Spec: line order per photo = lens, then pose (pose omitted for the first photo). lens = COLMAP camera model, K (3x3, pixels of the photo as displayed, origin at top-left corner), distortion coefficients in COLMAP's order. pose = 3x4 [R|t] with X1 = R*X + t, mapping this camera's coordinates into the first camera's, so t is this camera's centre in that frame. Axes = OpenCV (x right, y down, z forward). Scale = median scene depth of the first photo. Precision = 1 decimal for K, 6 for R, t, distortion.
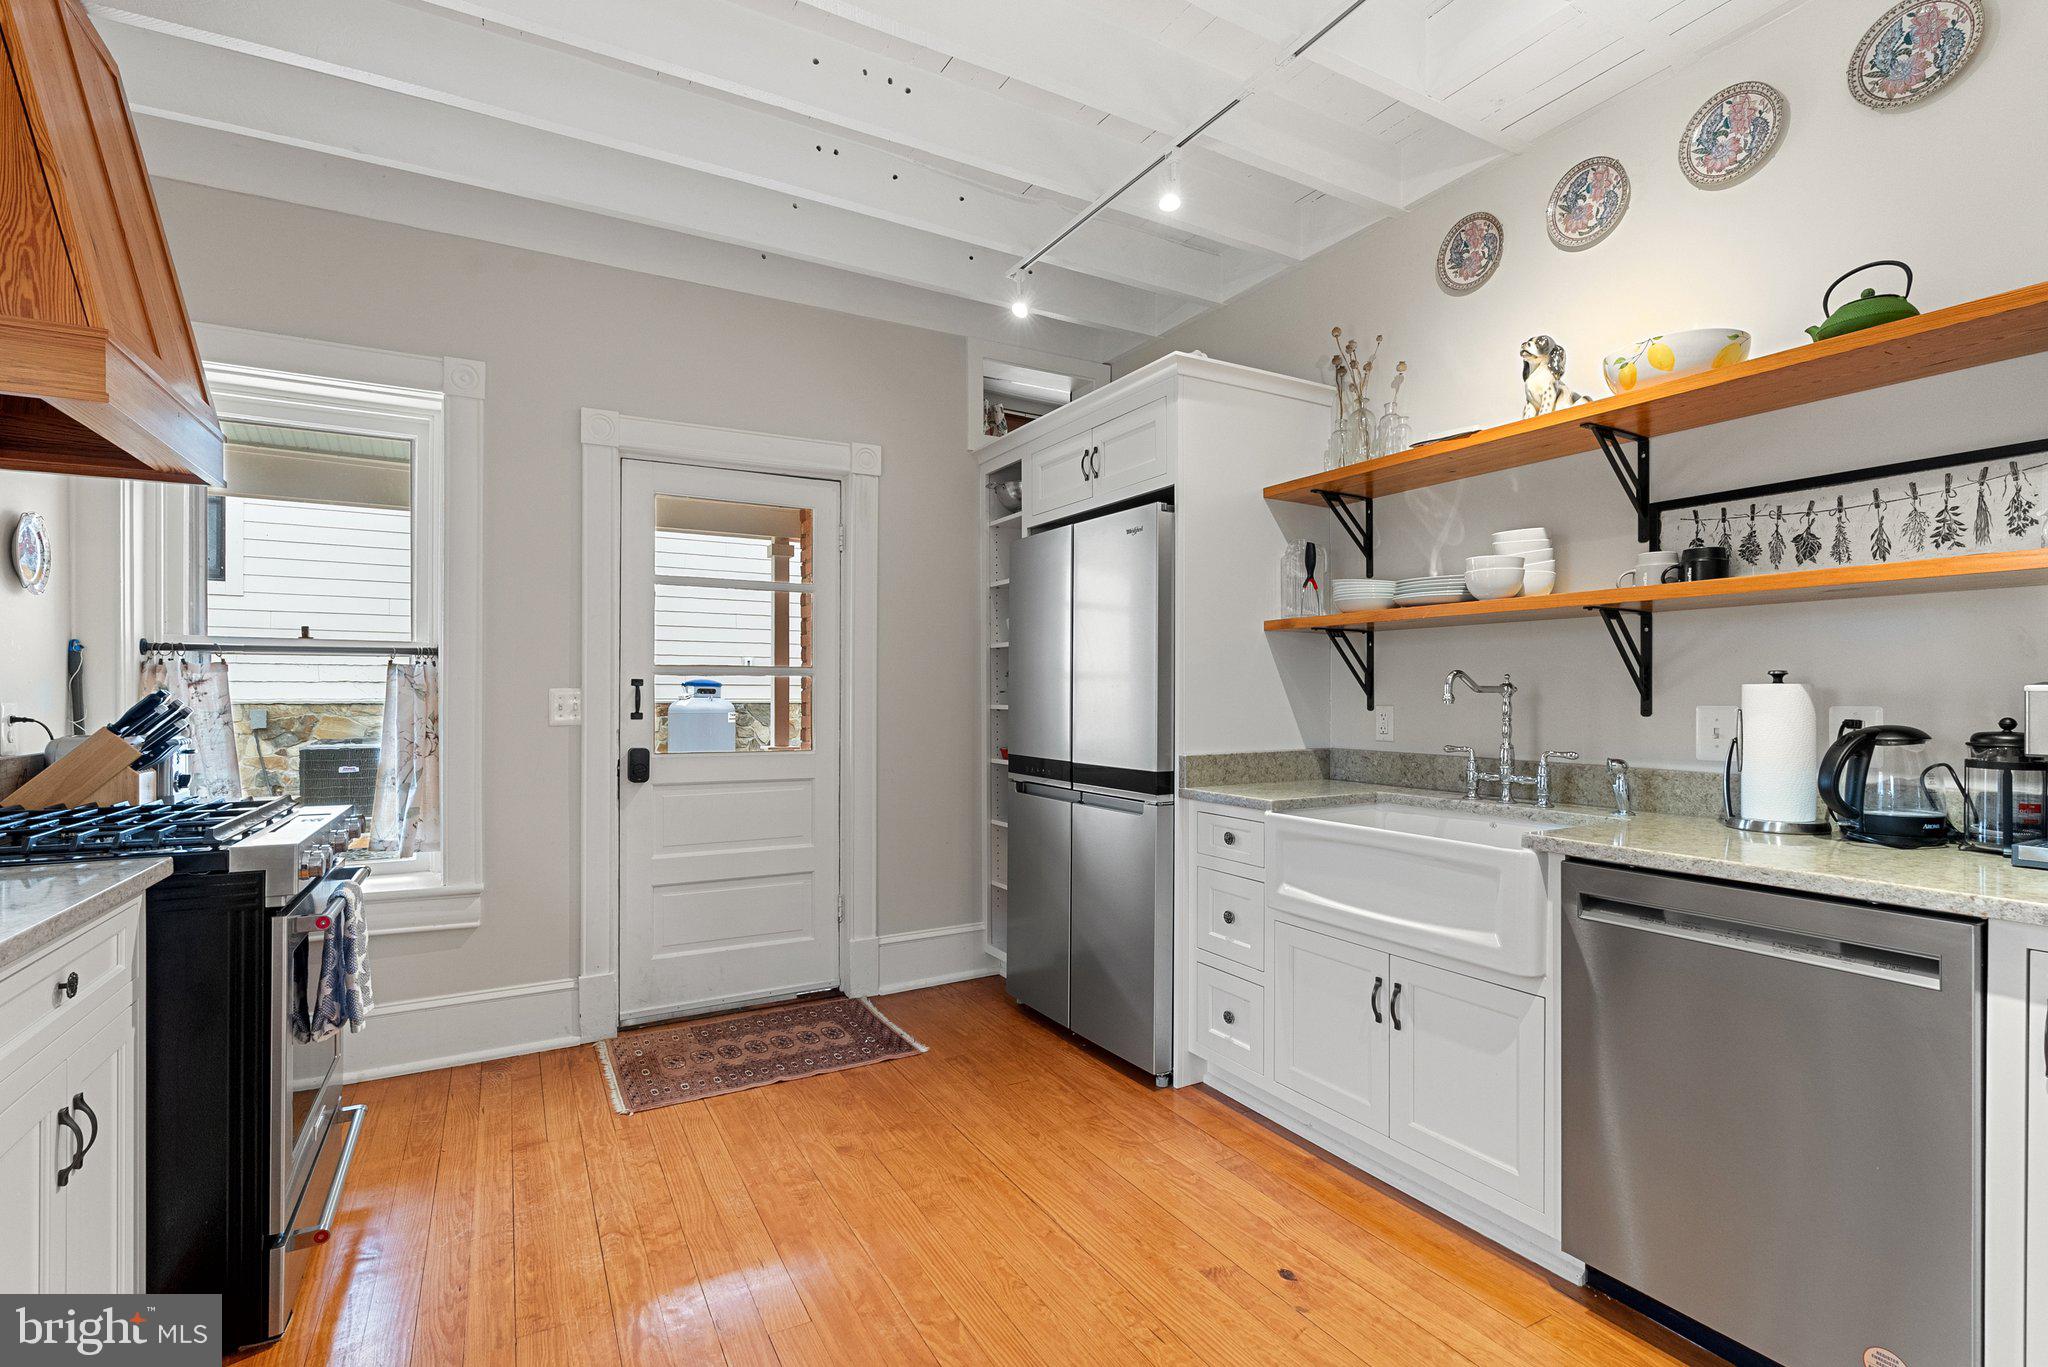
lens RADIAL K [[938.9, 0, 1024.0], [0, 938.9, 683.5], [0, 0, 1]] dist [-0.008381, 0.004614]
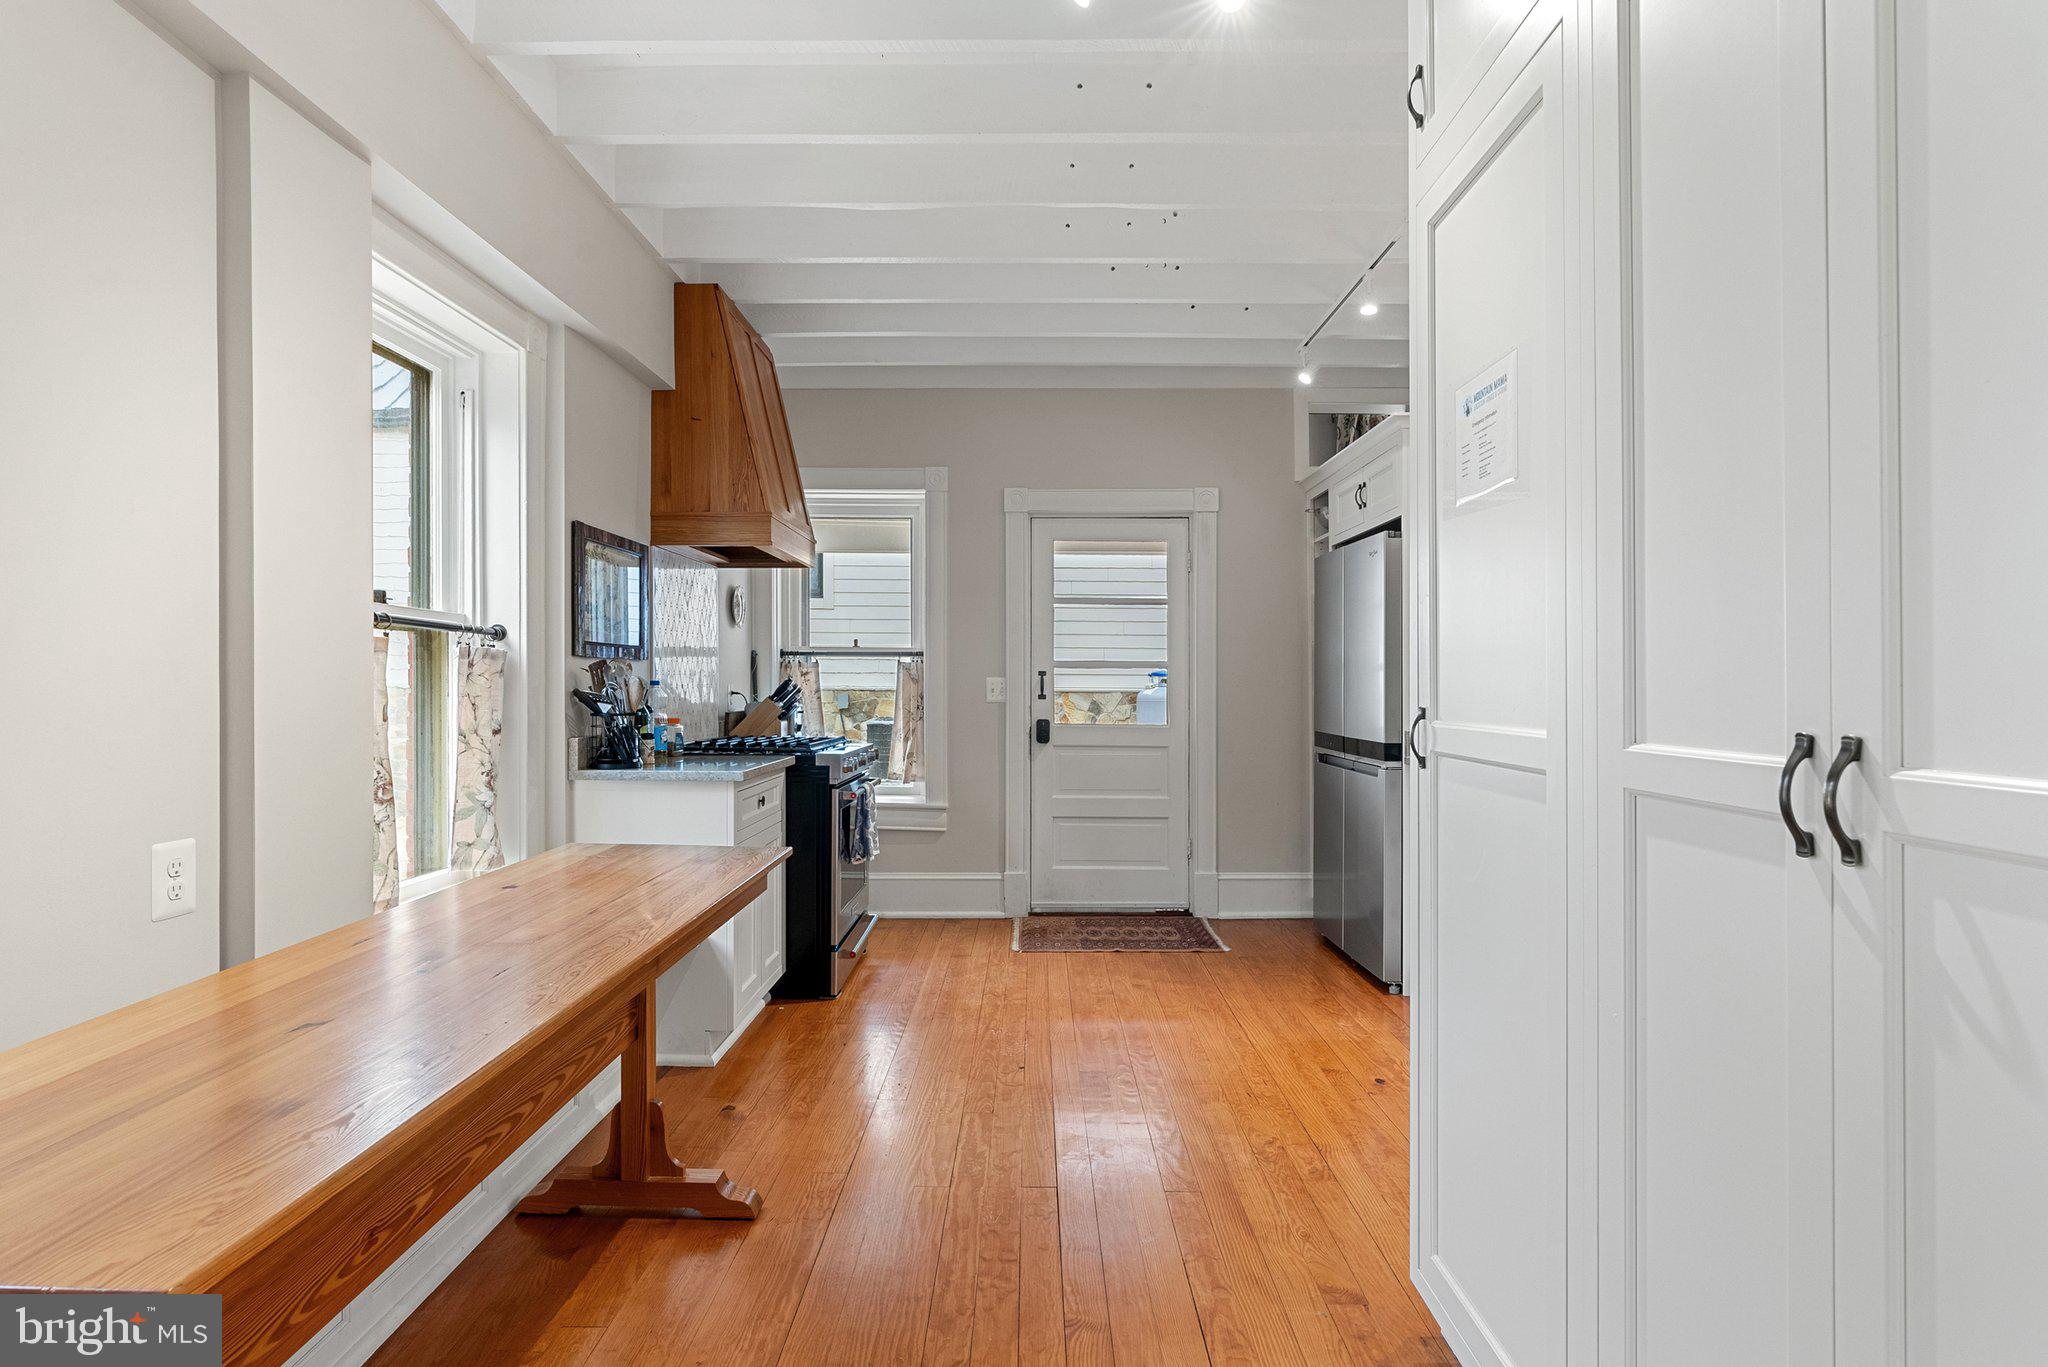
lens RADIAL K [[1012.1, 0, 1034.1], [0, 1012.1, 677.2], [0, 0, 1]] dist [-0.001846, -0.000513]
pose [[0.875280, 0.000176, -0.483617, 0.389169], [0.001356, 0.999995, 0.002818, 0.000409], [0.483615, -0.003122, 0.875275, -0.430357]]
